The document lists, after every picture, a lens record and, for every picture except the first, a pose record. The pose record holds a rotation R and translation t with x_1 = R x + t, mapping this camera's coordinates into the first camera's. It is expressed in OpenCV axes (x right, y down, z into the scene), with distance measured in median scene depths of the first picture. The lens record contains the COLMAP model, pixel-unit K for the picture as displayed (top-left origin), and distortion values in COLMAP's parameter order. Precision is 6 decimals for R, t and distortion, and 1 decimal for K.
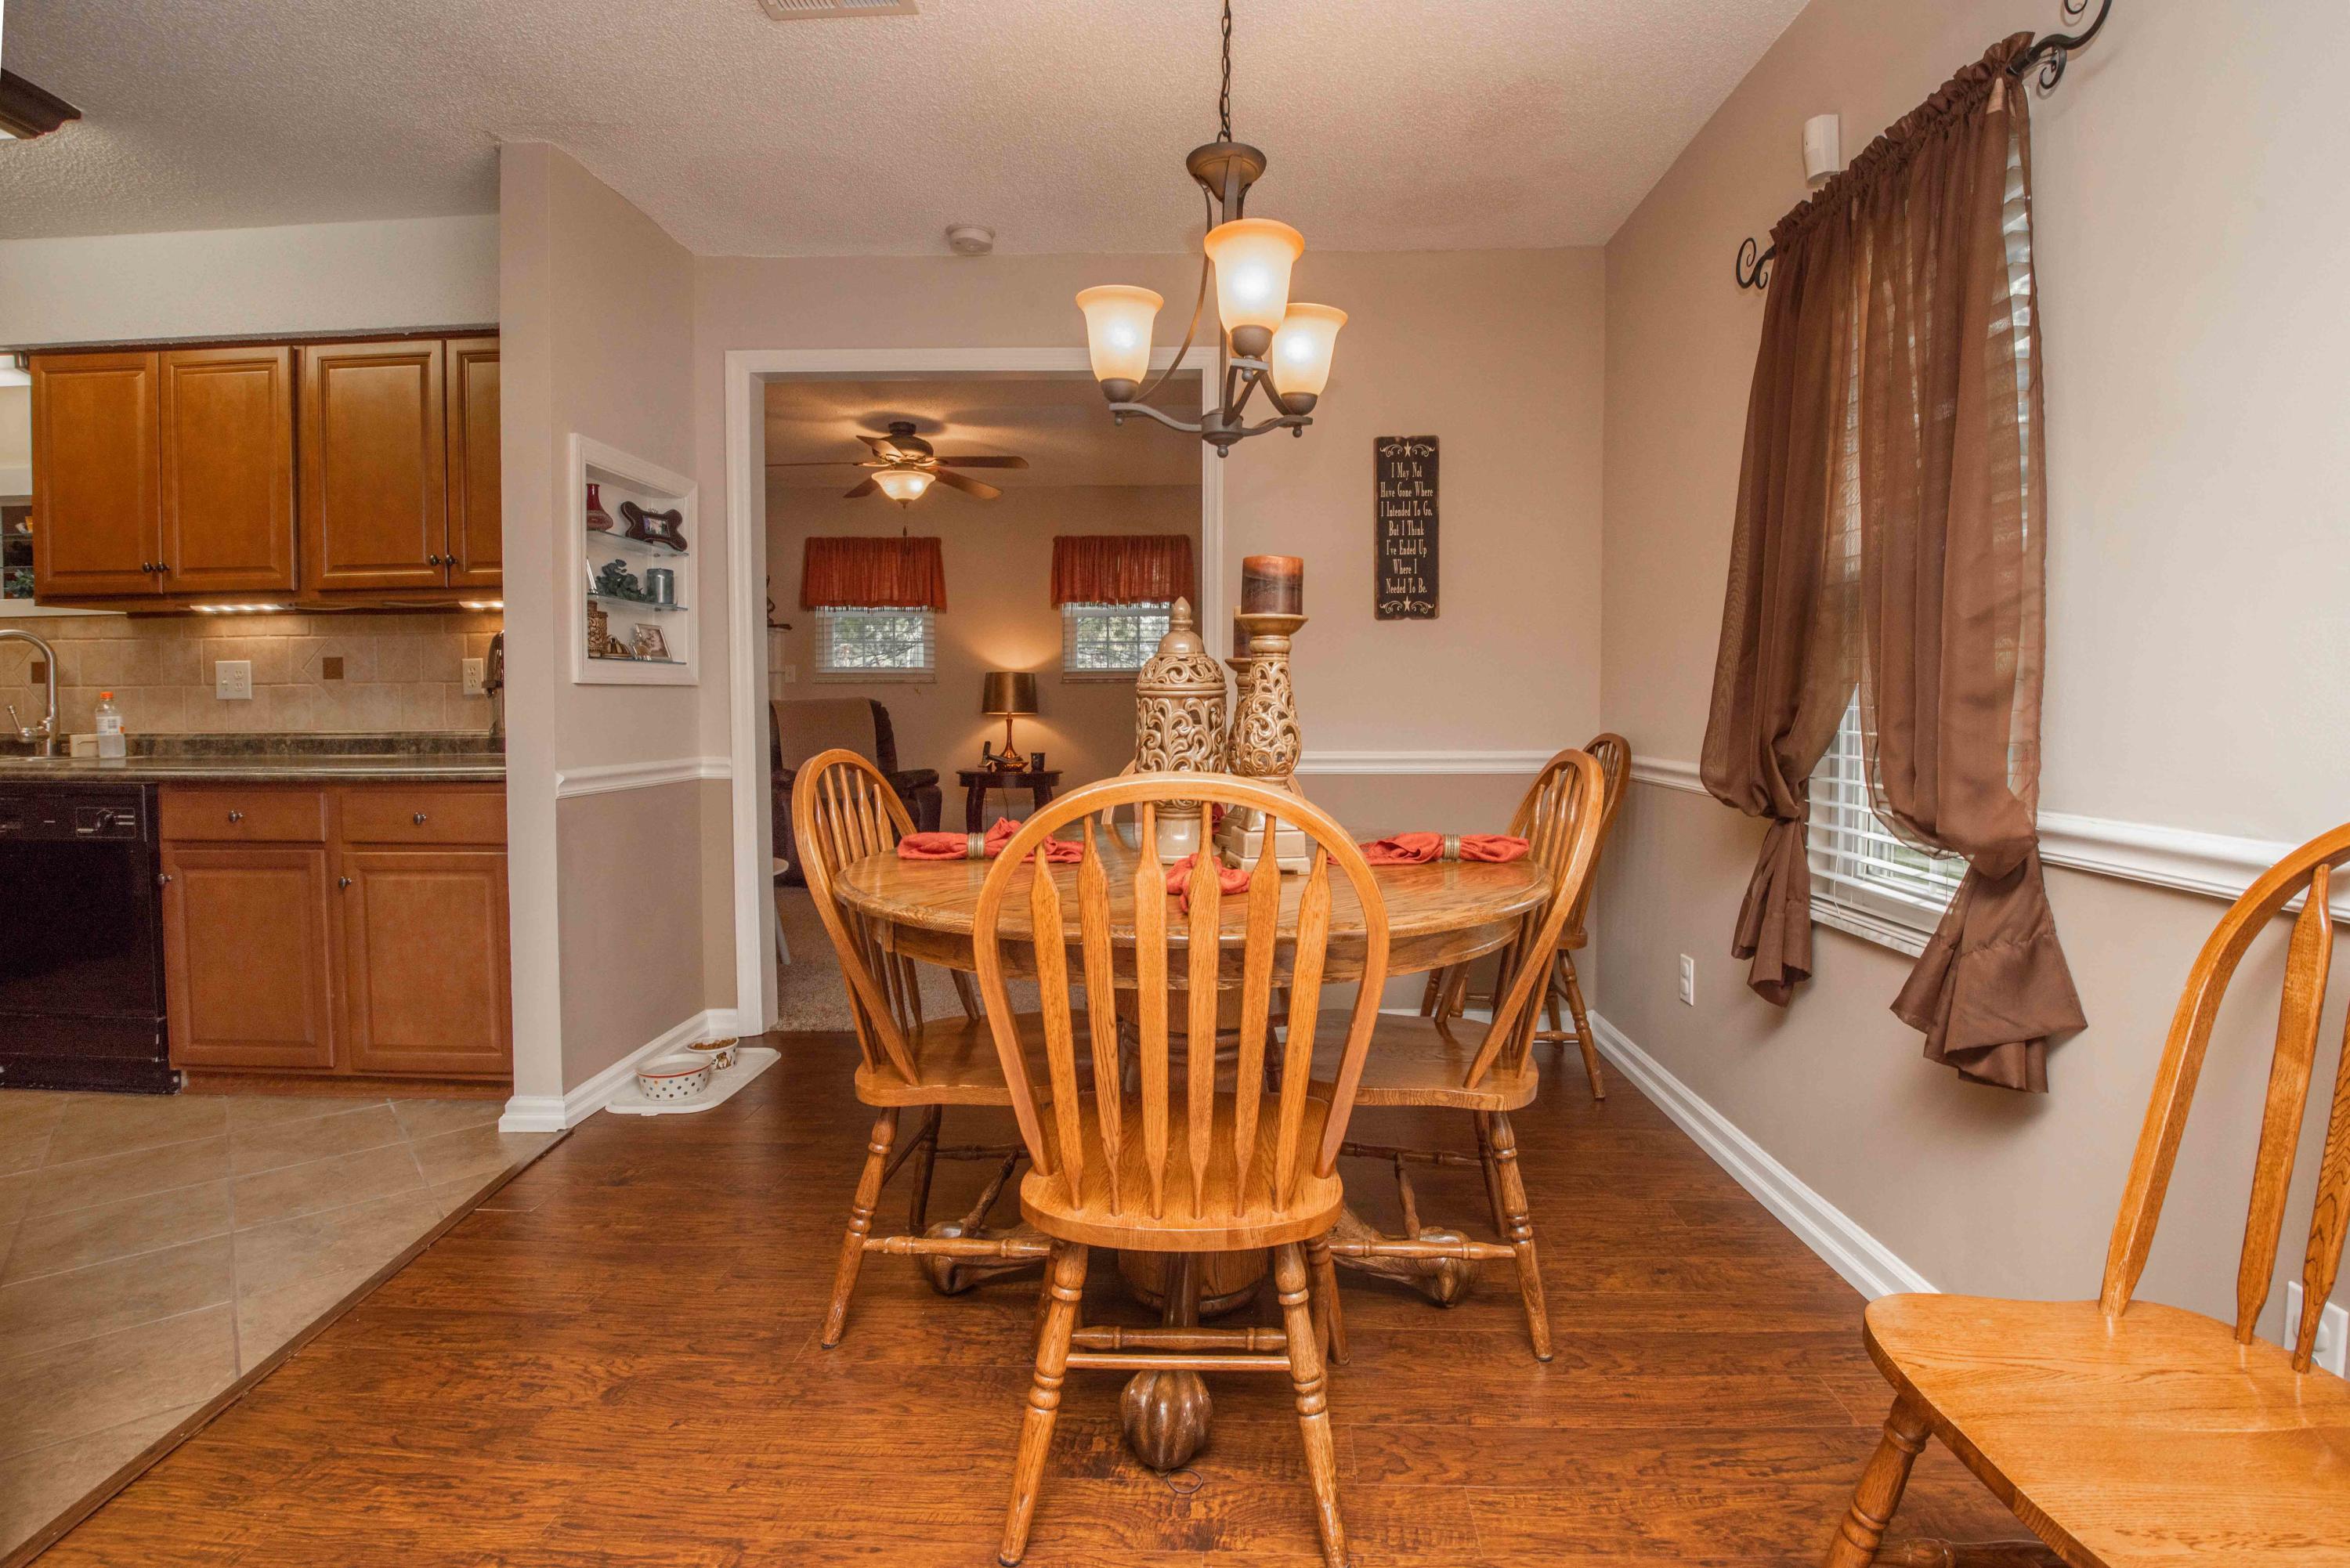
lens RADIAL K [[1033.1, 0, 1199.2], [0, 1033.1, 729.4], [0, 0, 1]] dist [-0.002643, -0.019394]
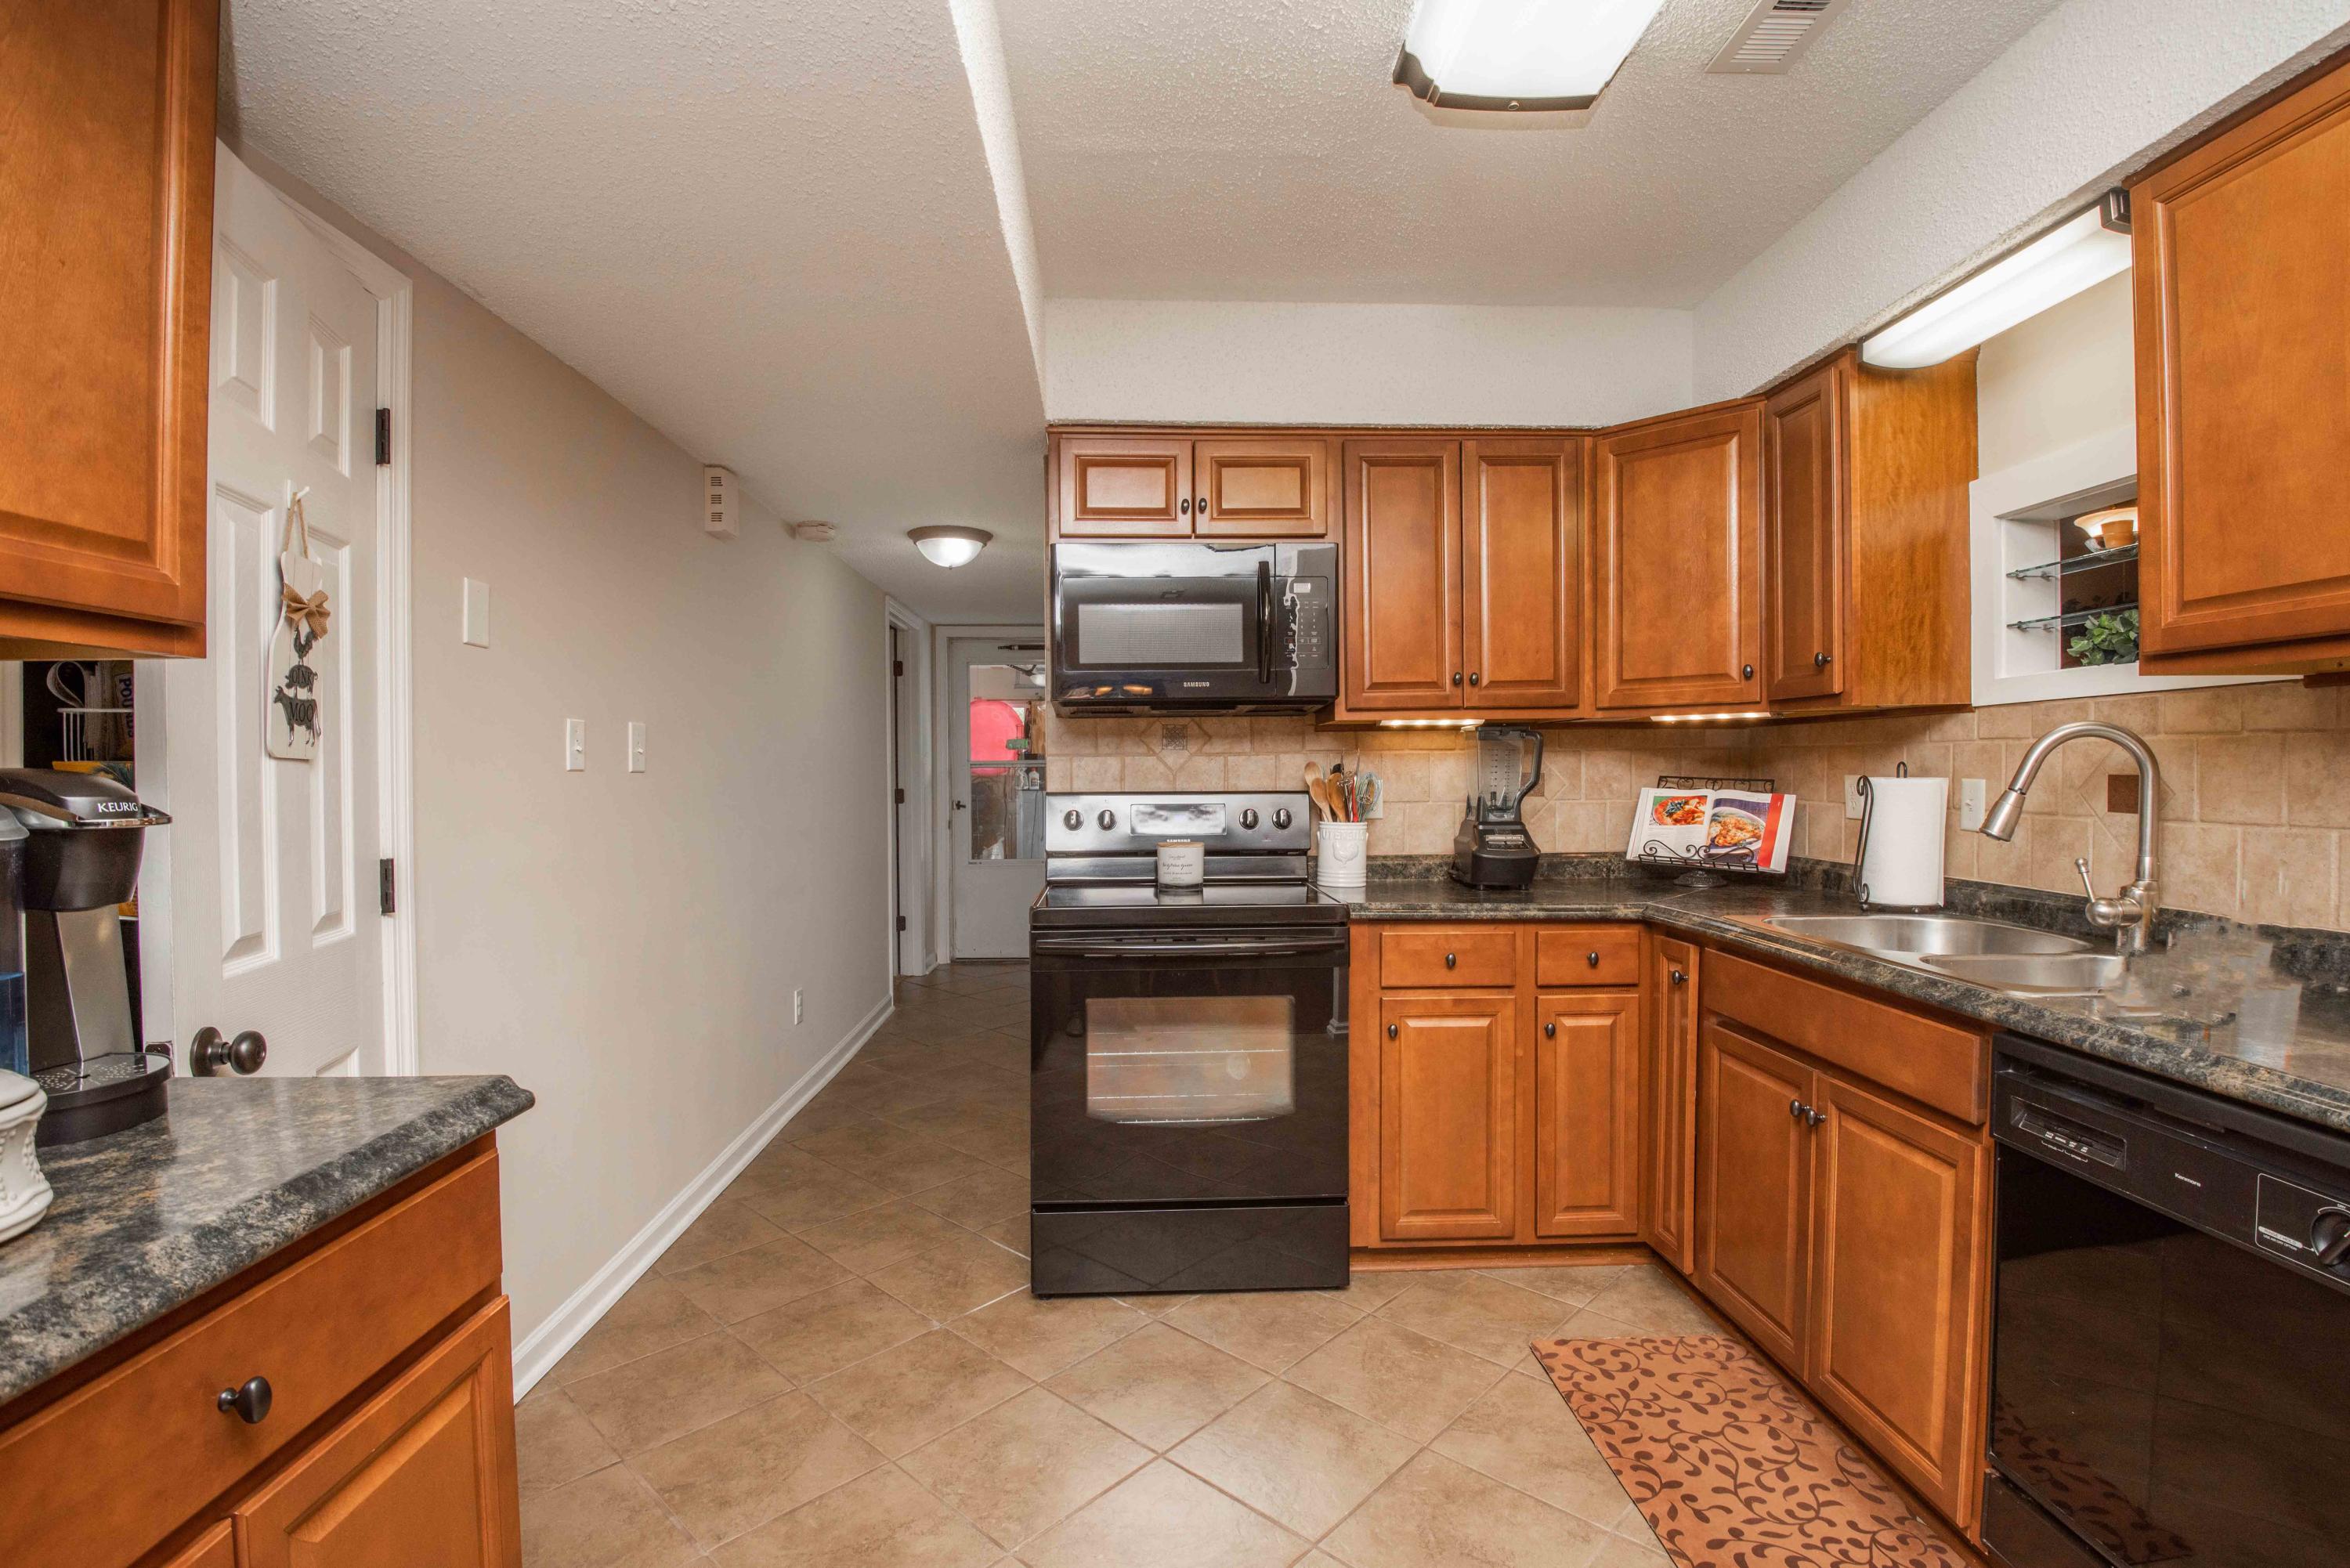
lens RADIAL K [[1147.0, 0, 1175.0], [0, 1147.0, 784.0], [0, 0, 1]] dist [-0.005205, -0.026087]
pose [[0.070325, 0.015792, -0.997399, -0.610189], [-0.021853, 0.999659, 0.014287, -0.063977], [0.997285, 0.020792, 0.070646, 0.452015]]
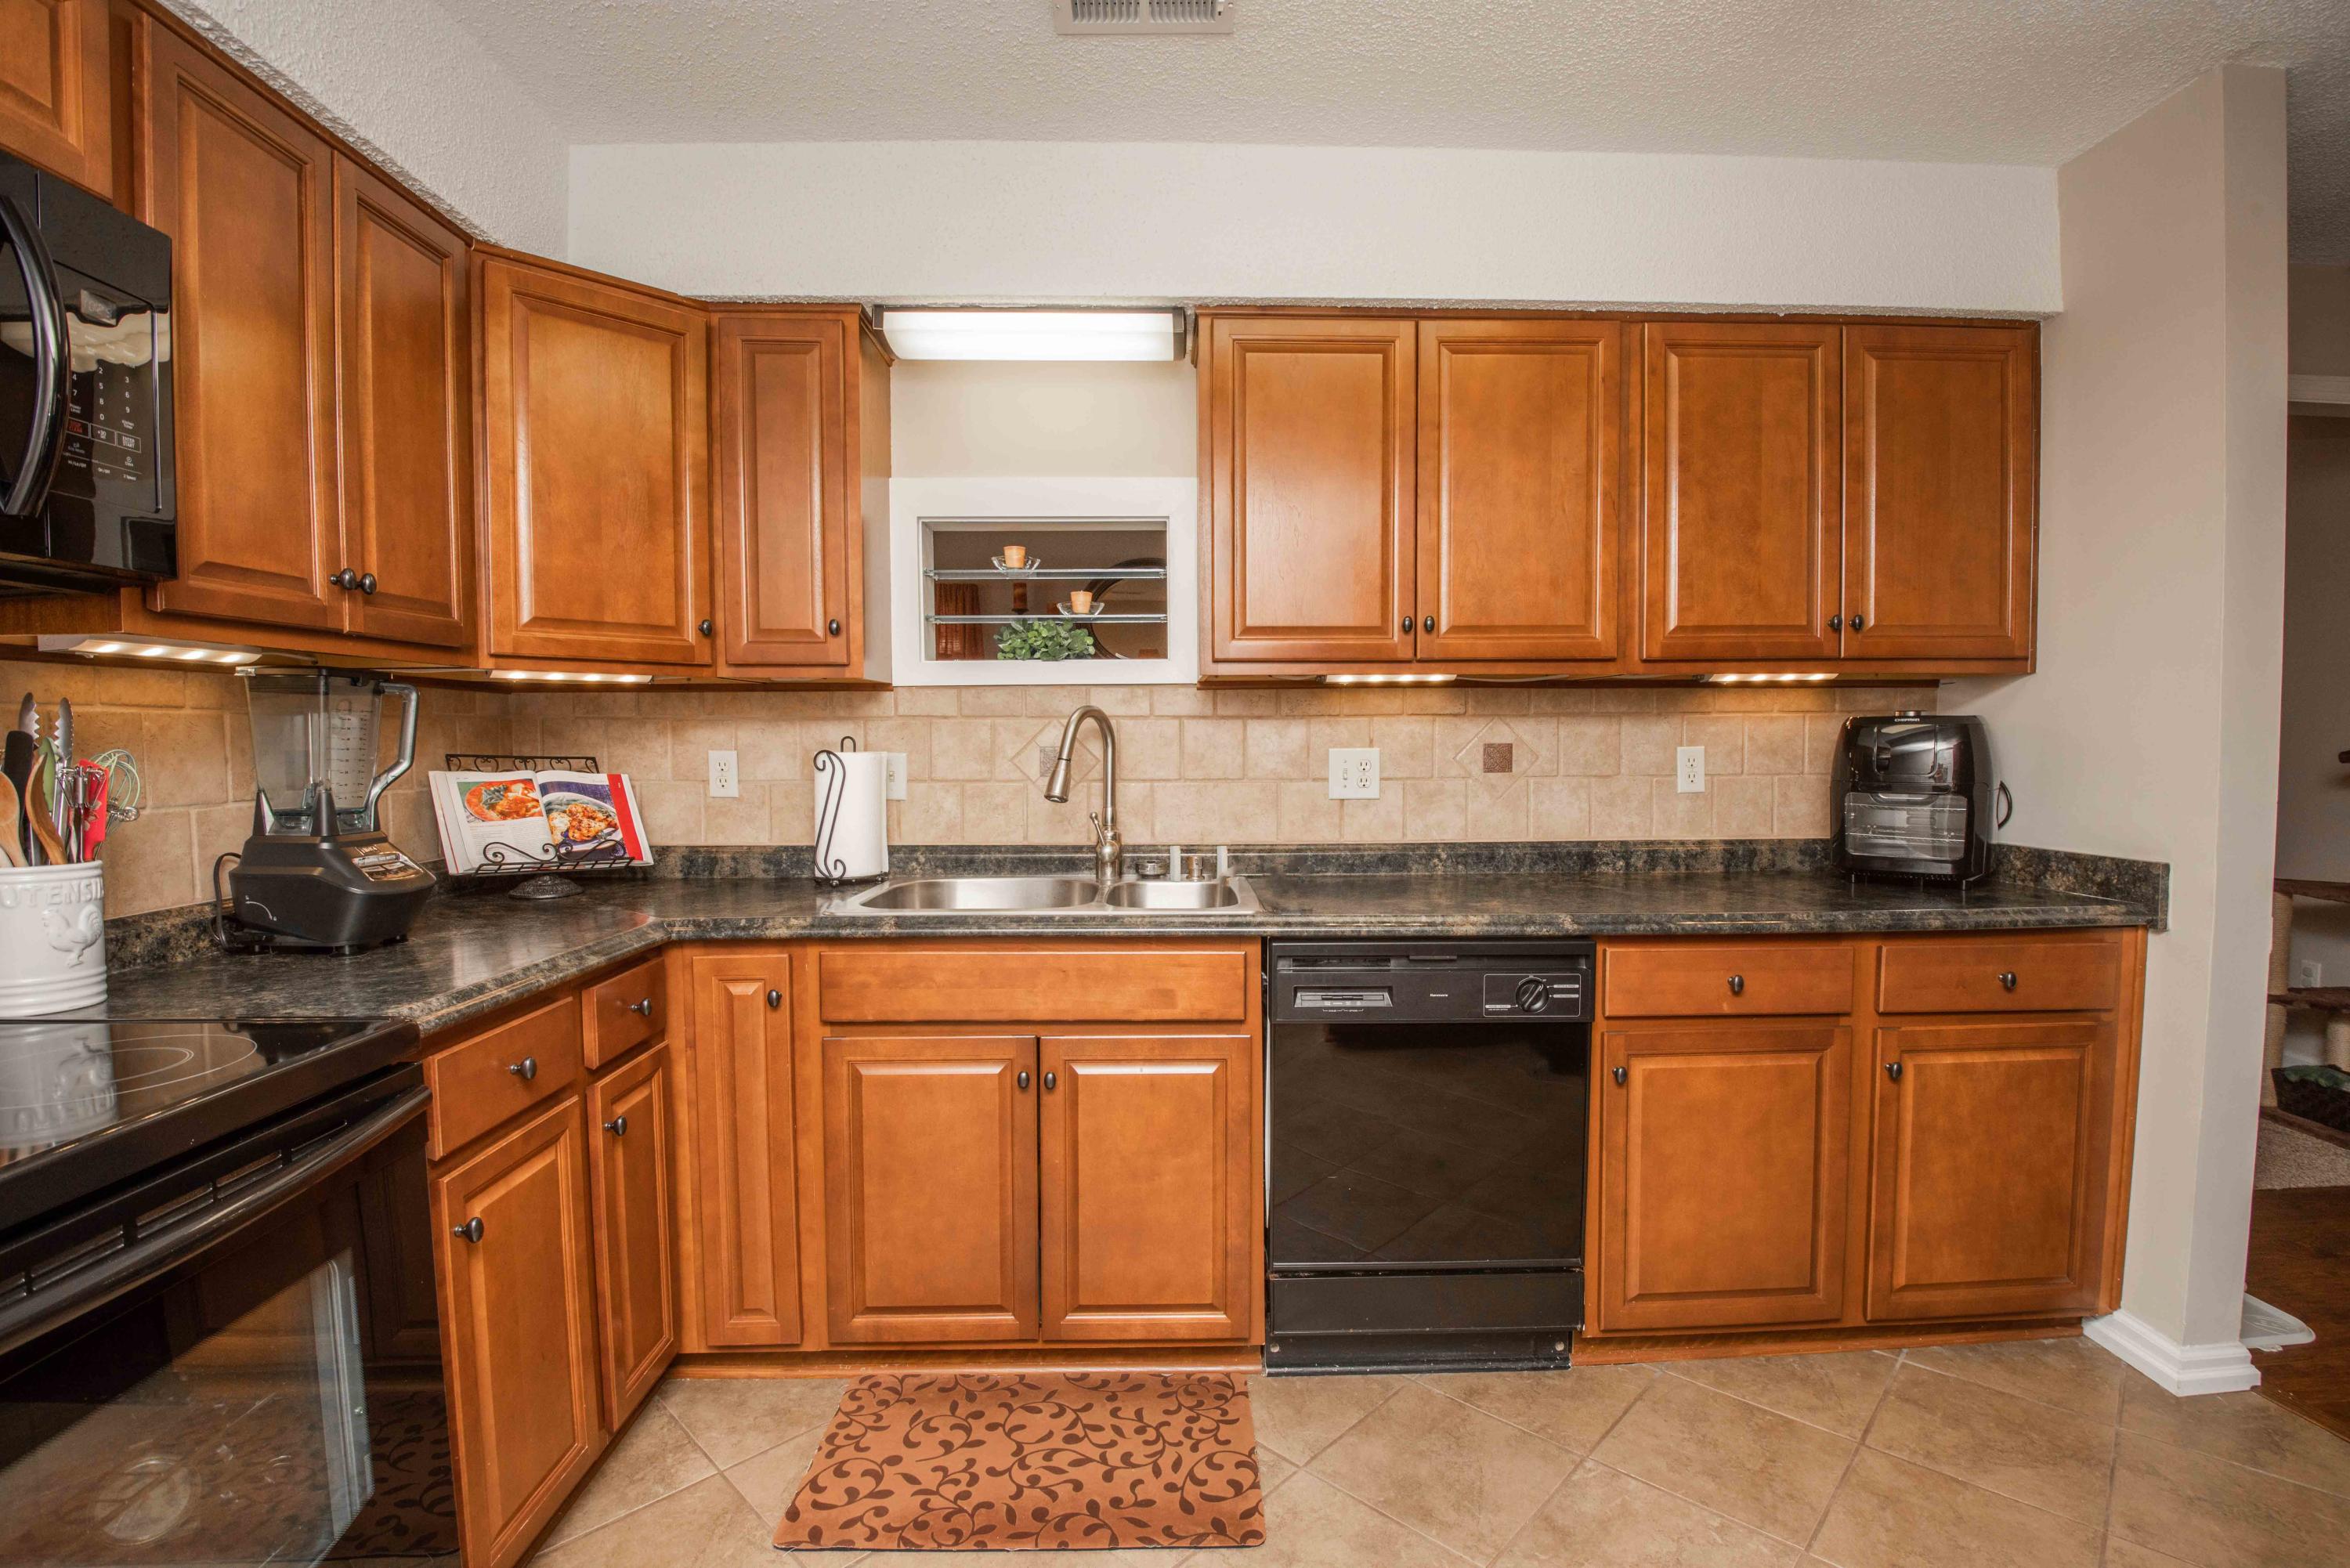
lens RADIAL K [[1054.3, 0, 1216.7], [0, 1054.3, 784.8], [0, 0, 1]] dist [-0.003192, -0.018385]
pose [[0.997275, -0.004883, 0.073618, -1.158671], [0.003820, 0.999887, 0.014570, -0.054512], [-0.073681, -0.014249, 0.997180, 0.250153]]
